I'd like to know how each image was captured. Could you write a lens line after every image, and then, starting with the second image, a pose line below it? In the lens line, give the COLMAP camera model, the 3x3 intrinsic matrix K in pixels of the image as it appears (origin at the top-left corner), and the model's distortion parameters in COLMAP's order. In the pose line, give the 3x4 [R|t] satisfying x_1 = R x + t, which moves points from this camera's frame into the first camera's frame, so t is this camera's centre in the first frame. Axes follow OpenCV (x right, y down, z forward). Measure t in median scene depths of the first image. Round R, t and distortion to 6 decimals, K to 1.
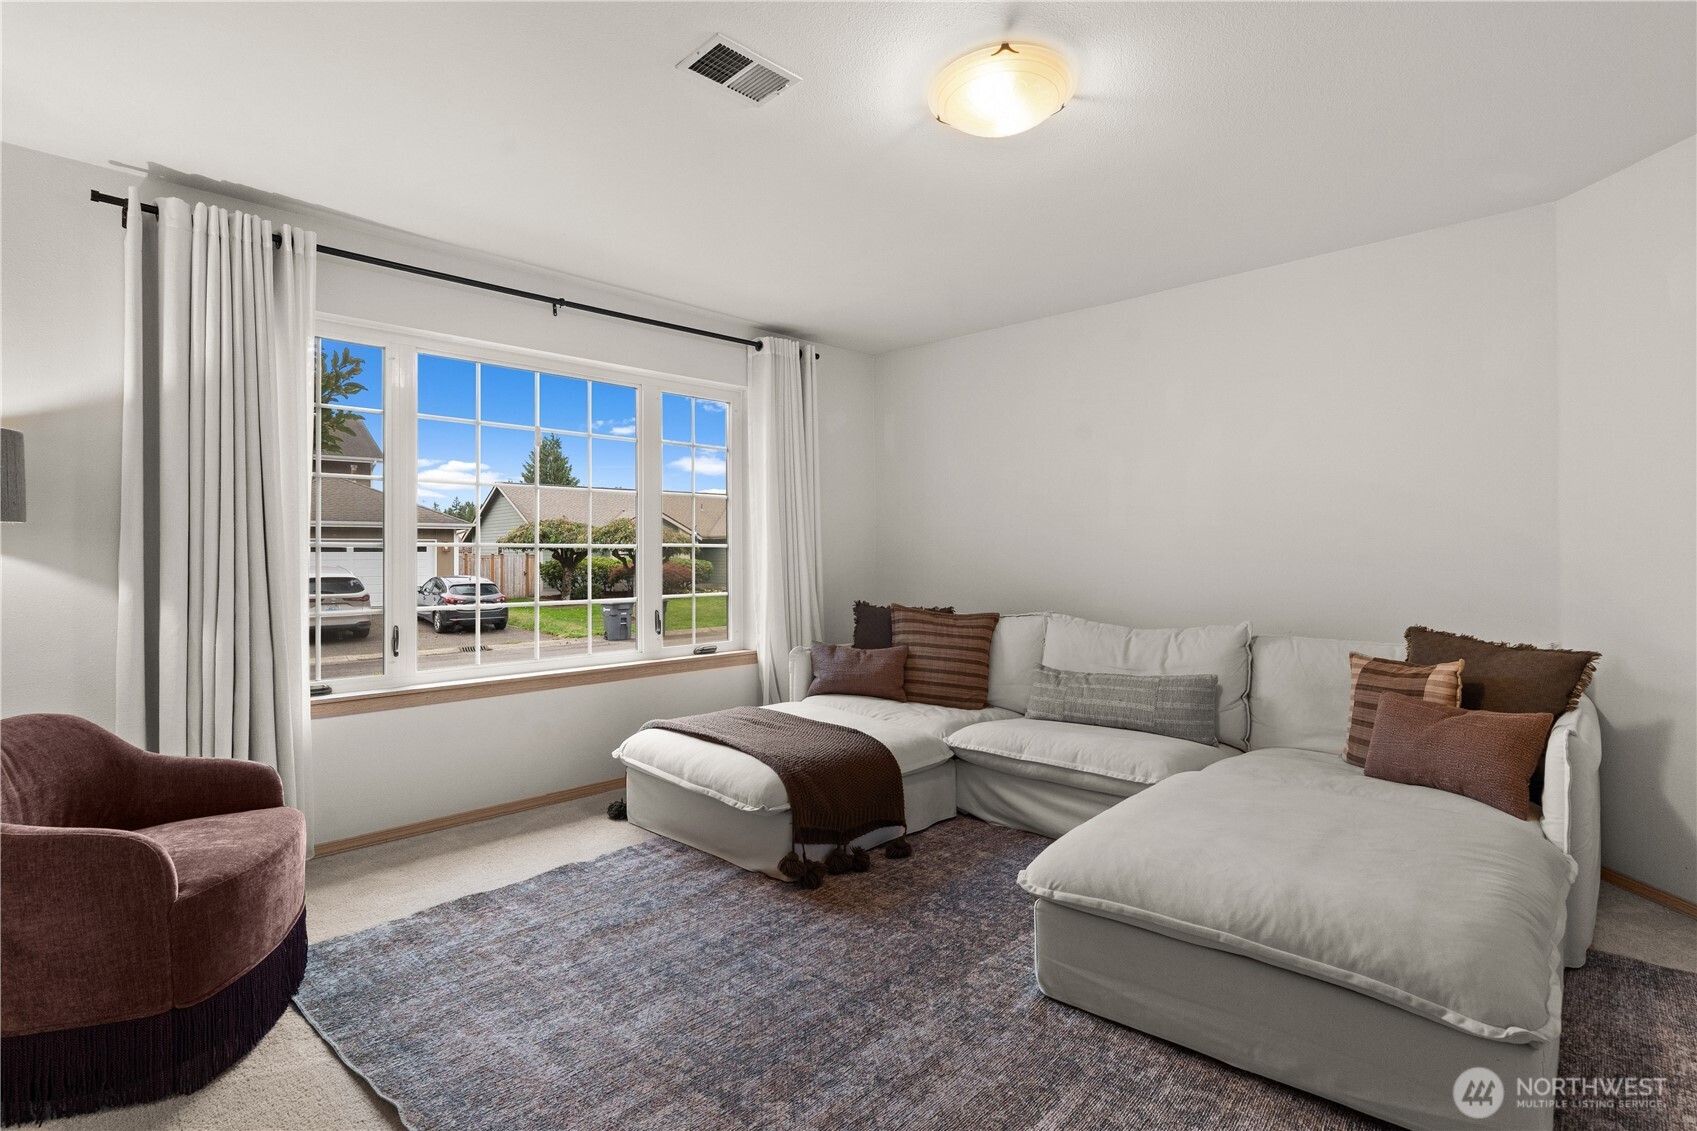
lens RADIAL K [[817.0, 0, 843.0], [0, 817.0, 555.0], [0, 0, 1]] dist [-0.001482, -0.000226]
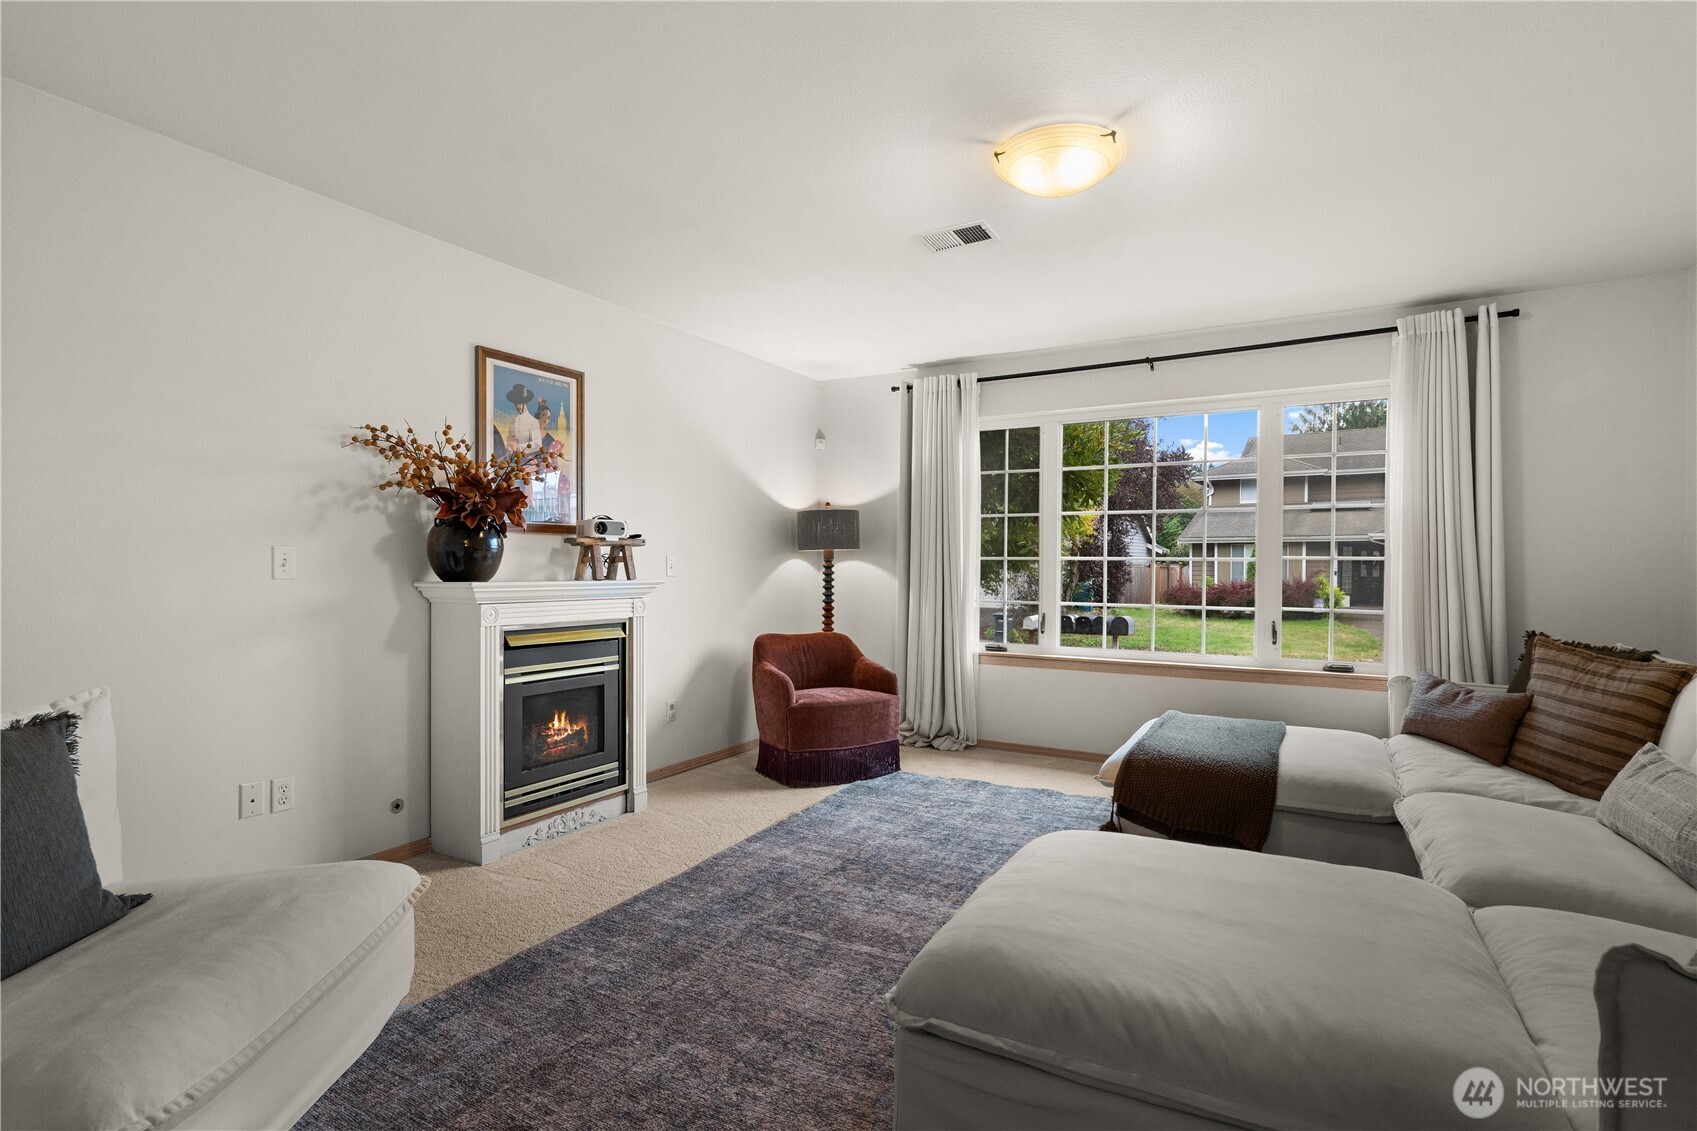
lens RADIAL K [[817.0, 0, 843.0], [0, 817.0, 555.0], [0, 0, 1]] dist [-0.001482, -0.000226]
pose [[0.253308, -0.003028, -0.967381, 1.012939], [-0.008113, 0.999953, -0.005255, -0.007658], [0.967352, 0.009180, 0.253272, 0.345360]]
